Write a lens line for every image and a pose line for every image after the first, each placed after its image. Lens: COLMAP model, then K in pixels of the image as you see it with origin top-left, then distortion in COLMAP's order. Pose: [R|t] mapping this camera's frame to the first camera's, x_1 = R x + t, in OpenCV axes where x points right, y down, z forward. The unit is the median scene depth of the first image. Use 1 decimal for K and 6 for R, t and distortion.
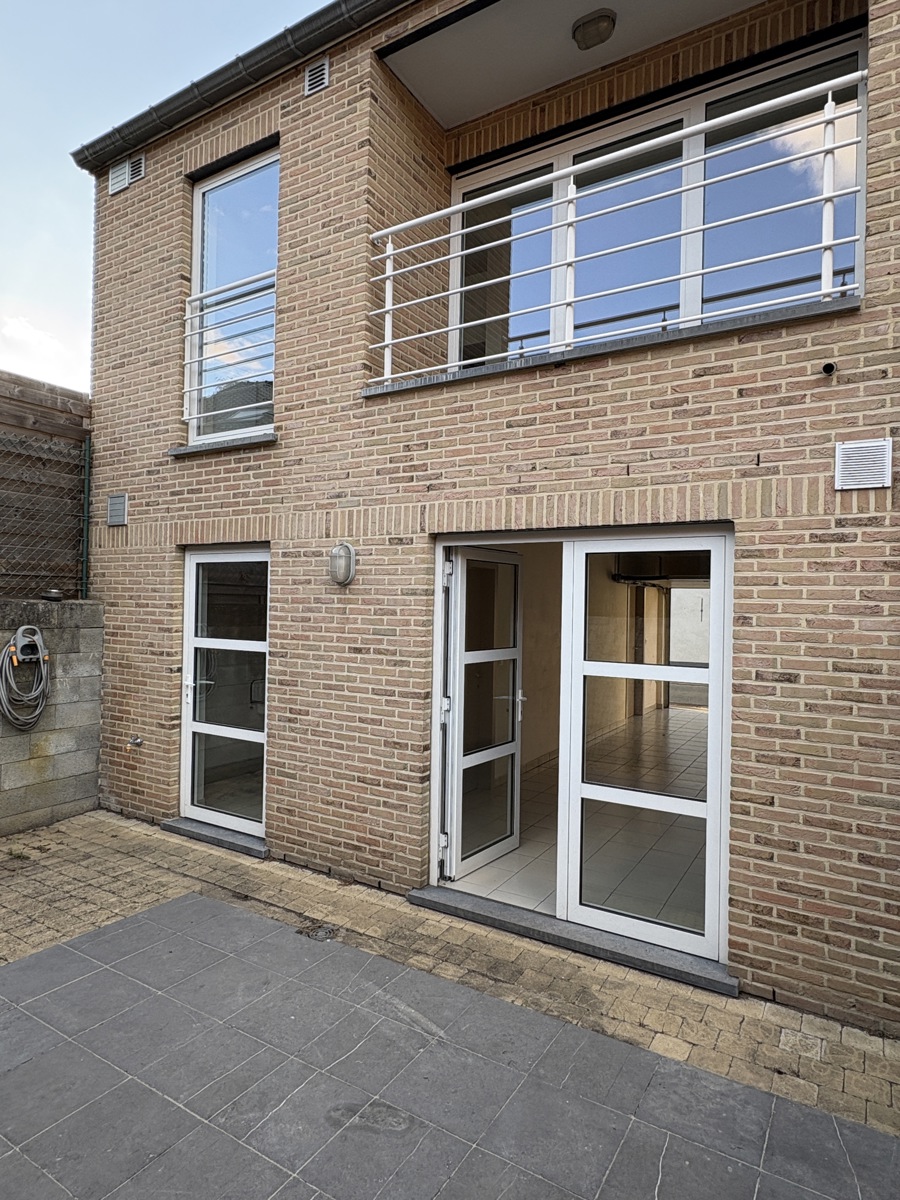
lens RADIAL K [[686.2, 0, 453.1], [0, 686.2, 601.5], [0, 0, 1]] dist [-0.001028, 0.000700]
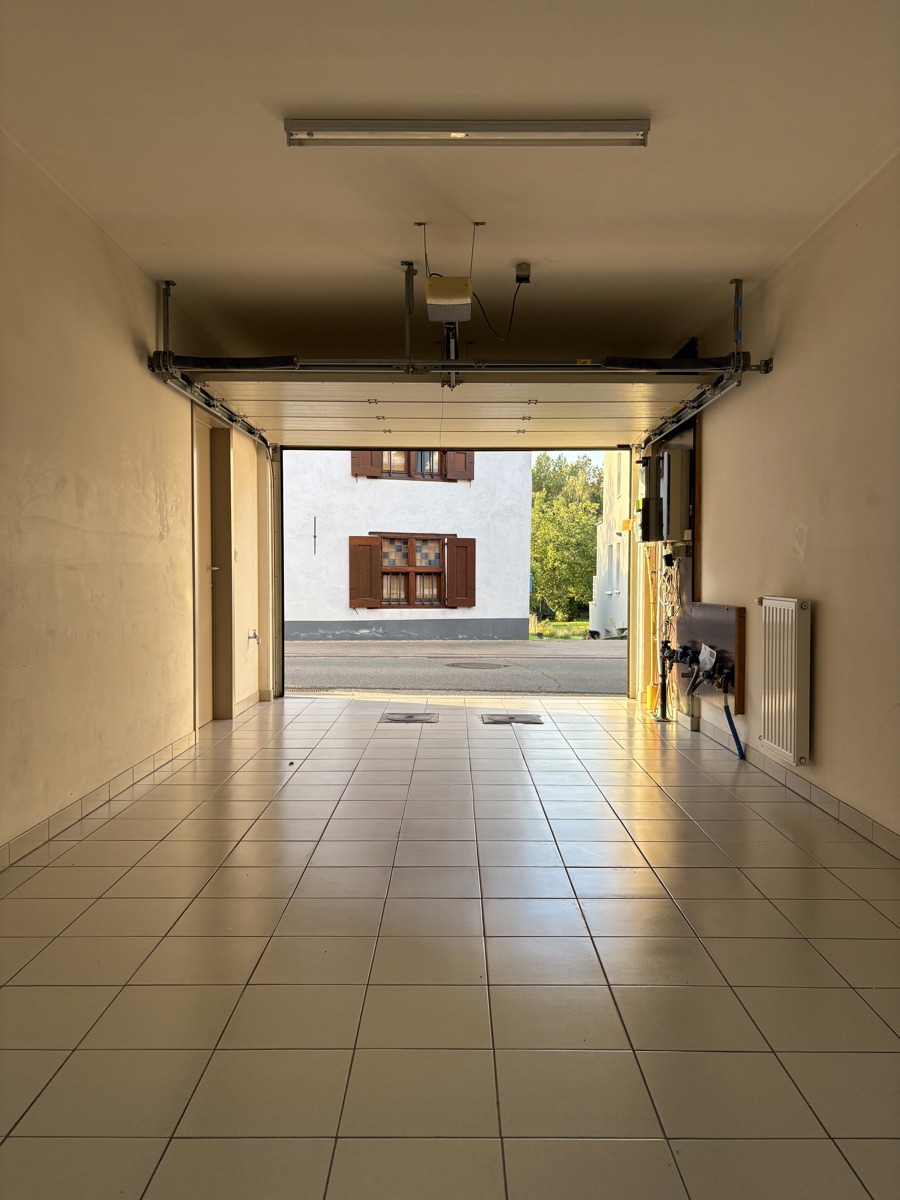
lens RADIAL K [[899.3, 0, 450.0], [0, 899.3, 600.0], [0, 0, 1]] dist [-0.000164, -0.000050]
pose [[0.860417, -0.036030, 0.508315, 0.254264], [0.013984, 0.998791, 0.047125, 0.156917], [-0.509398, -0.033439, 0.859881, 1.052530]]
